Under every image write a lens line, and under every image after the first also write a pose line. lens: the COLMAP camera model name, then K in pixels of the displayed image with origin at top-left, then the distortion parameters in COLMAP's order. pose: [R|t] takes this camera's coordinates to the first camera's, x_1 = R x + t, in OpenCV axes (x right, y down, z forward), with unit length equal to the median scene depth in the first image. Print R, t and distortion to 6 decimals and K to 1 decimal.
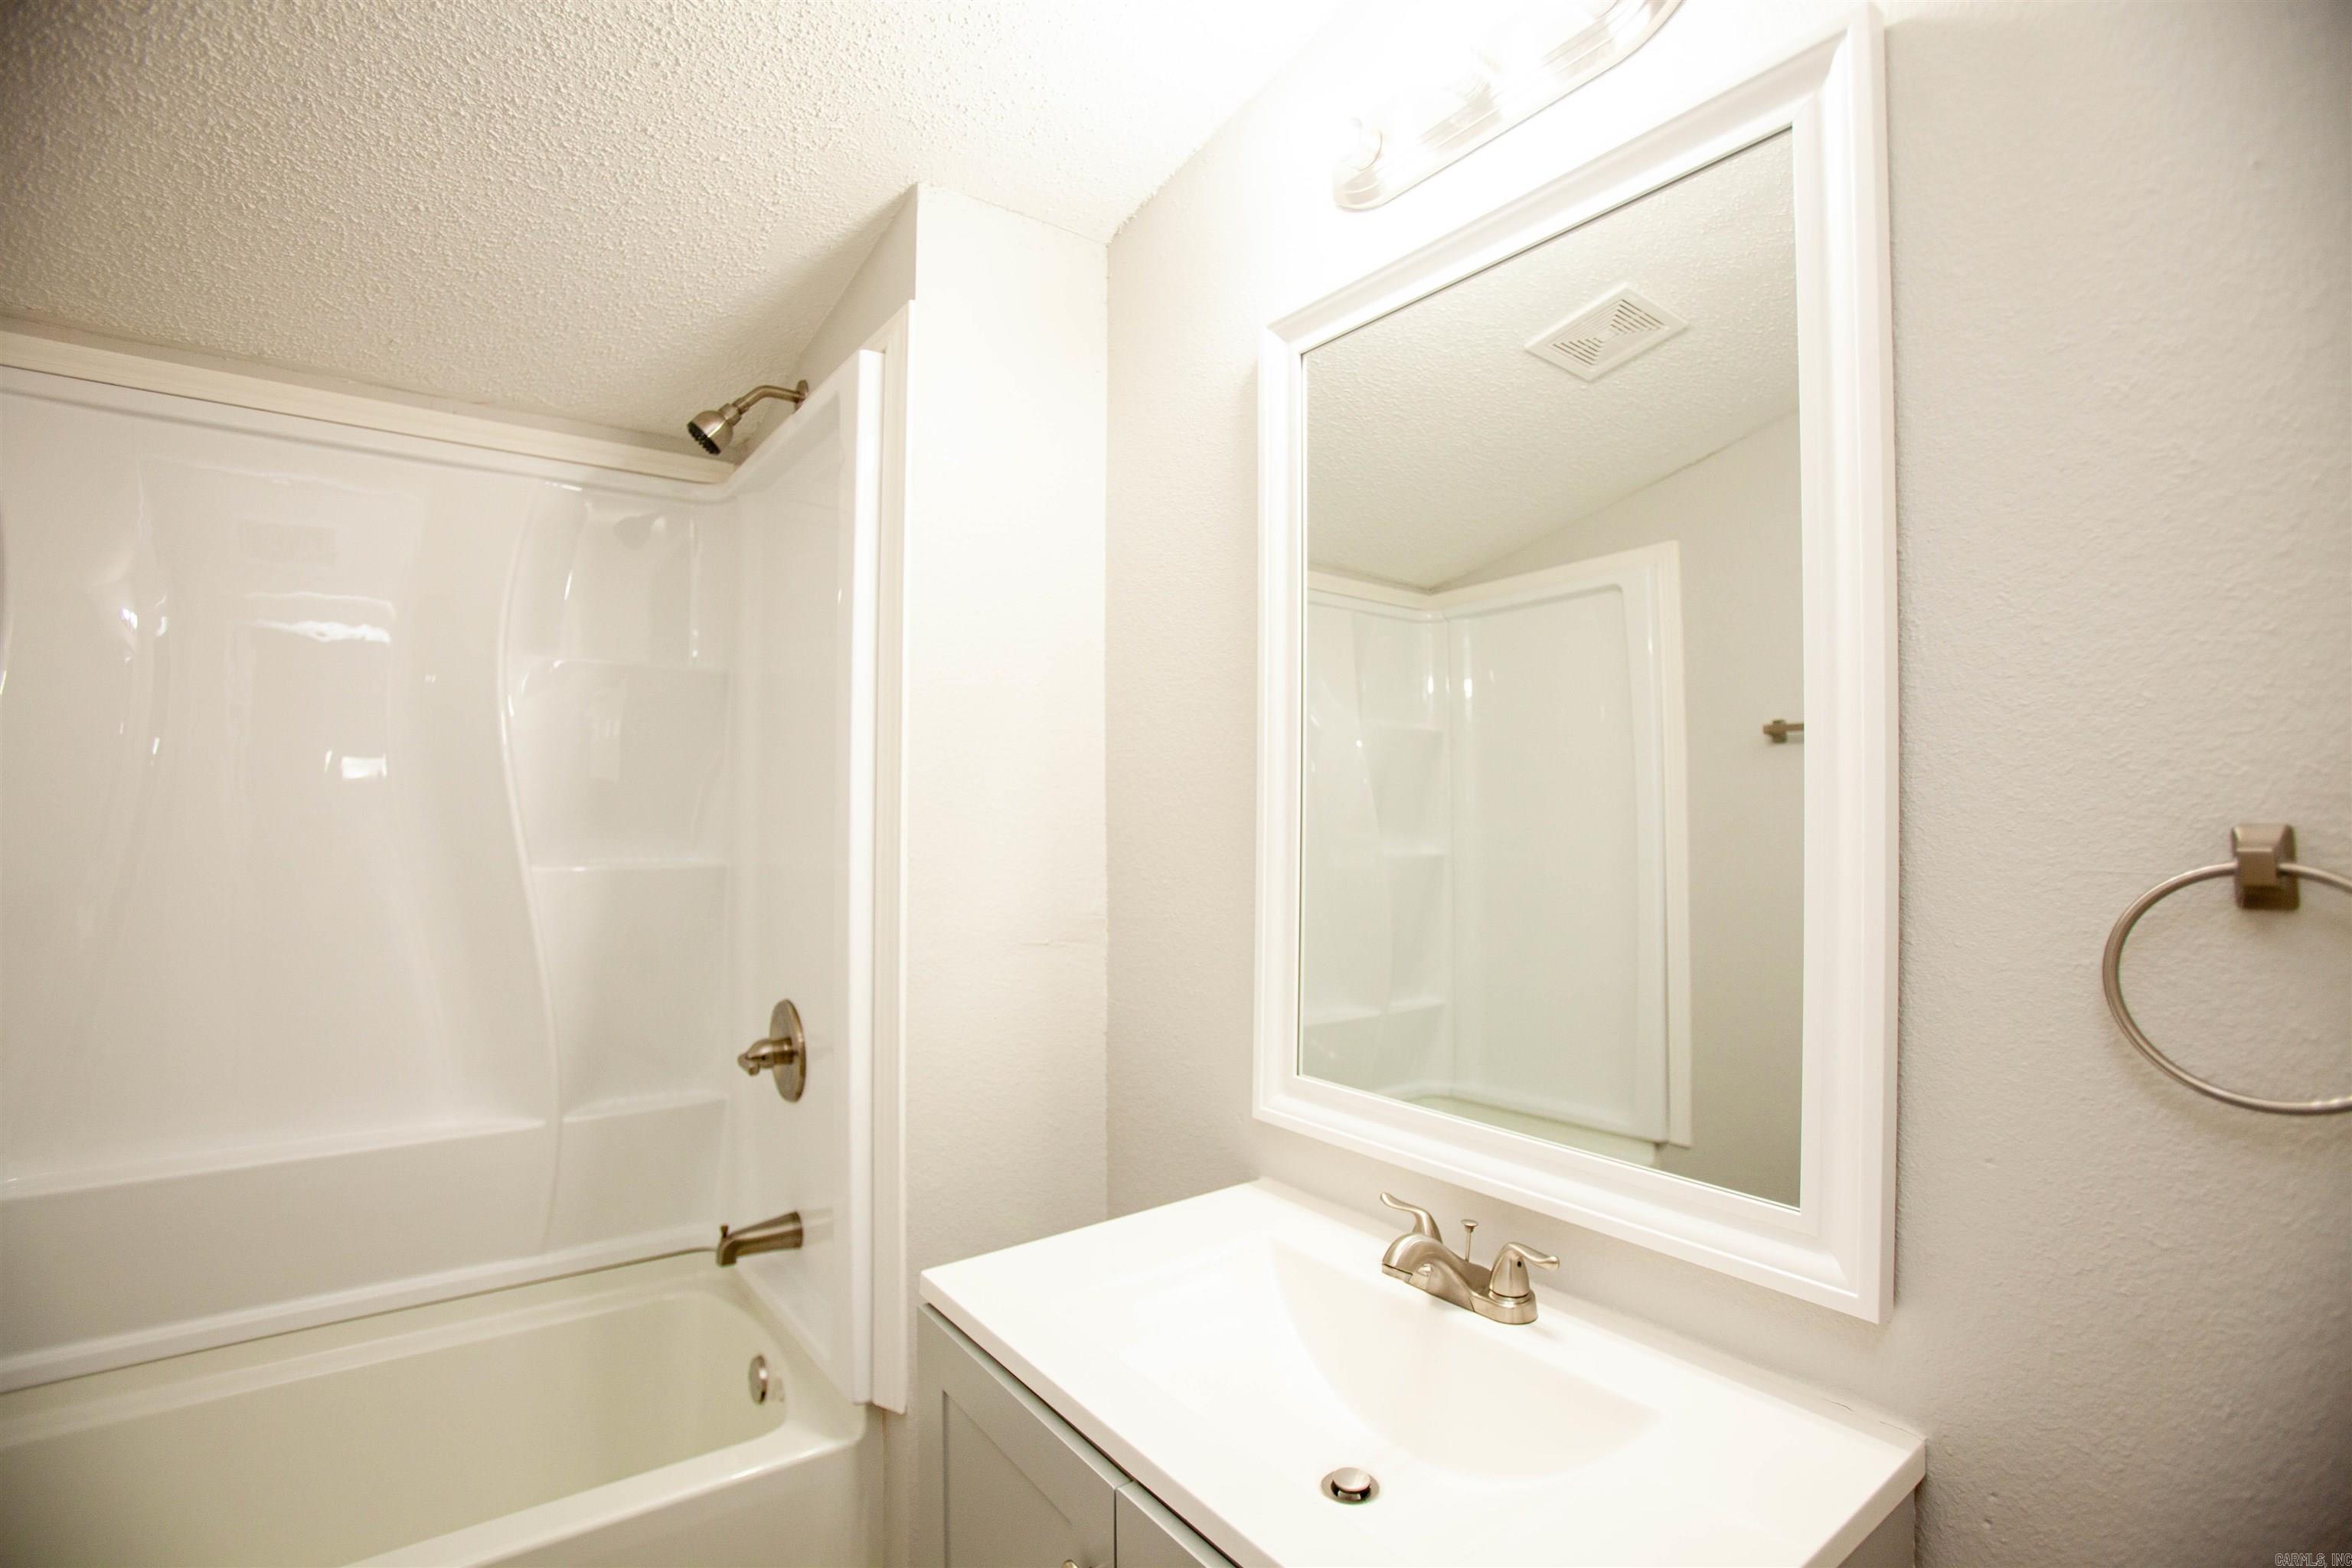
lens RADIAL K [[1079.2, 0, 1163.9], [0, 1079.2, 786.0], [0, 0, 1]] dist [-0.071884, 0.026599]
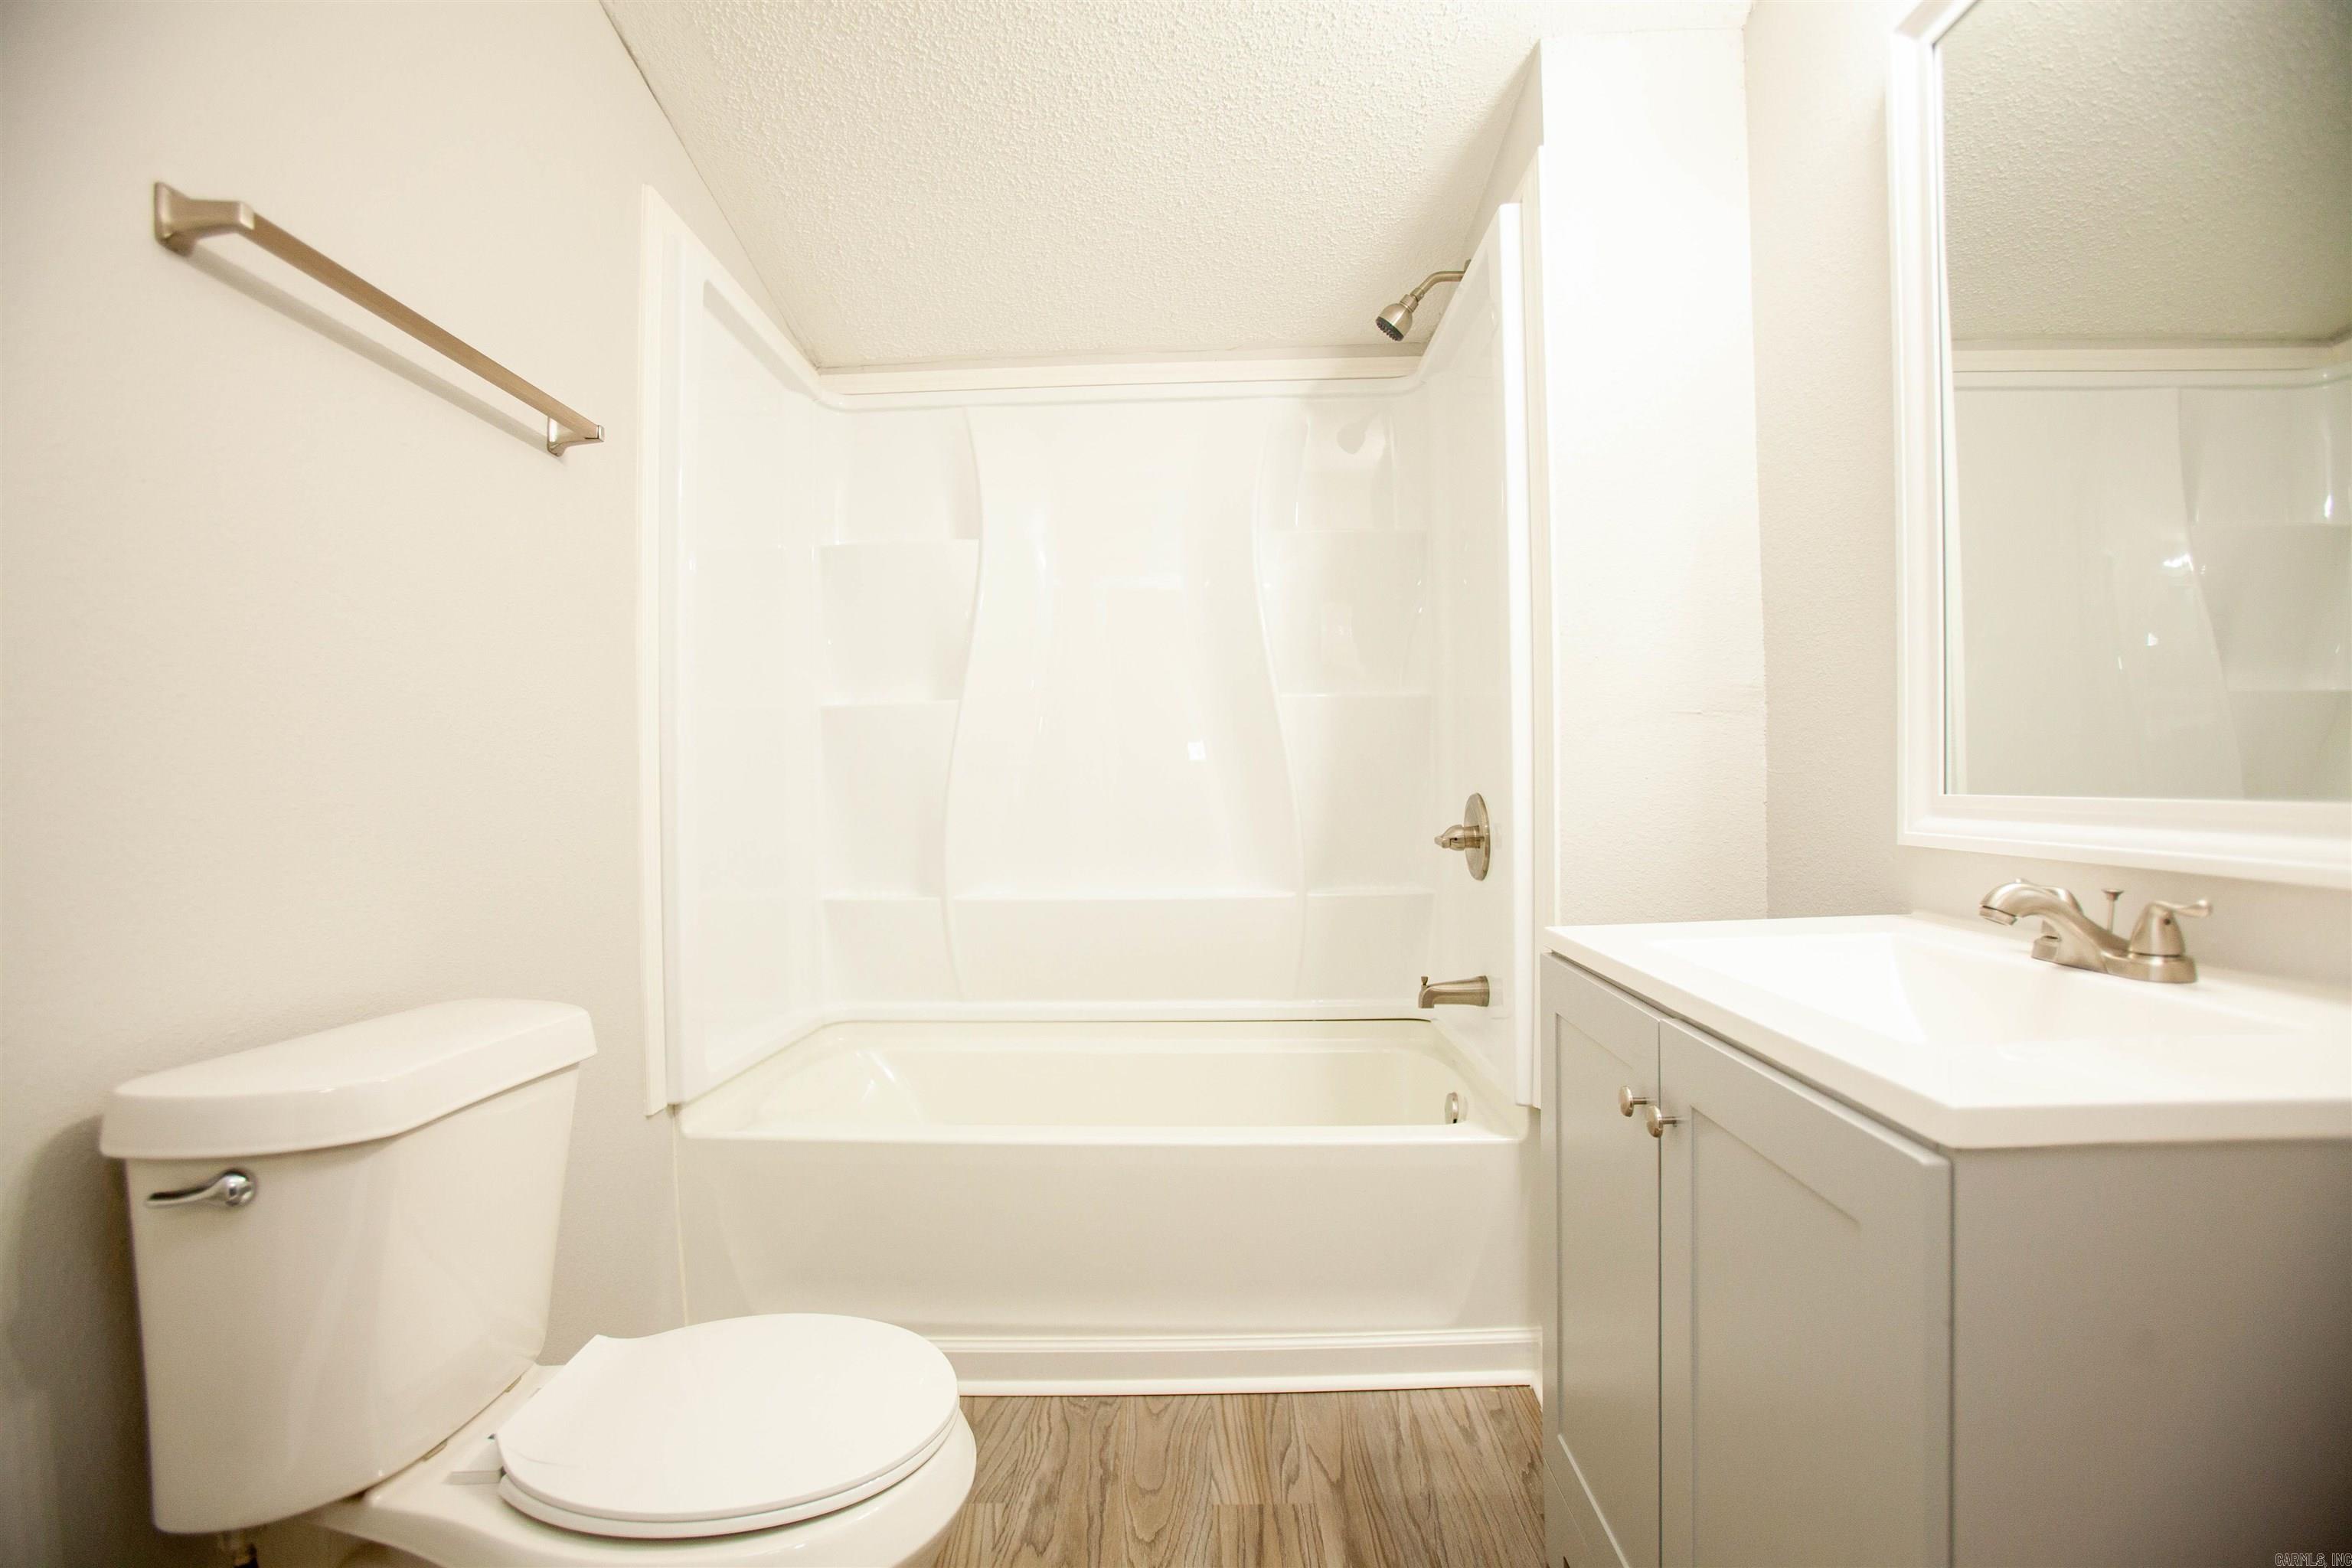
lens RADIAL K [[1079.2, 0, 1163.9], [0, 1079.2, 786.0], [0, 0, 1]] dist [-0.071884, 0.026599]
pose [[0.776837, -0.012540, -0.629577, 0.128439], [0.035483, 0.999085, 0.023882, 0.162781], [0.628702, -0.040892, 0.776571, -0.131410]]
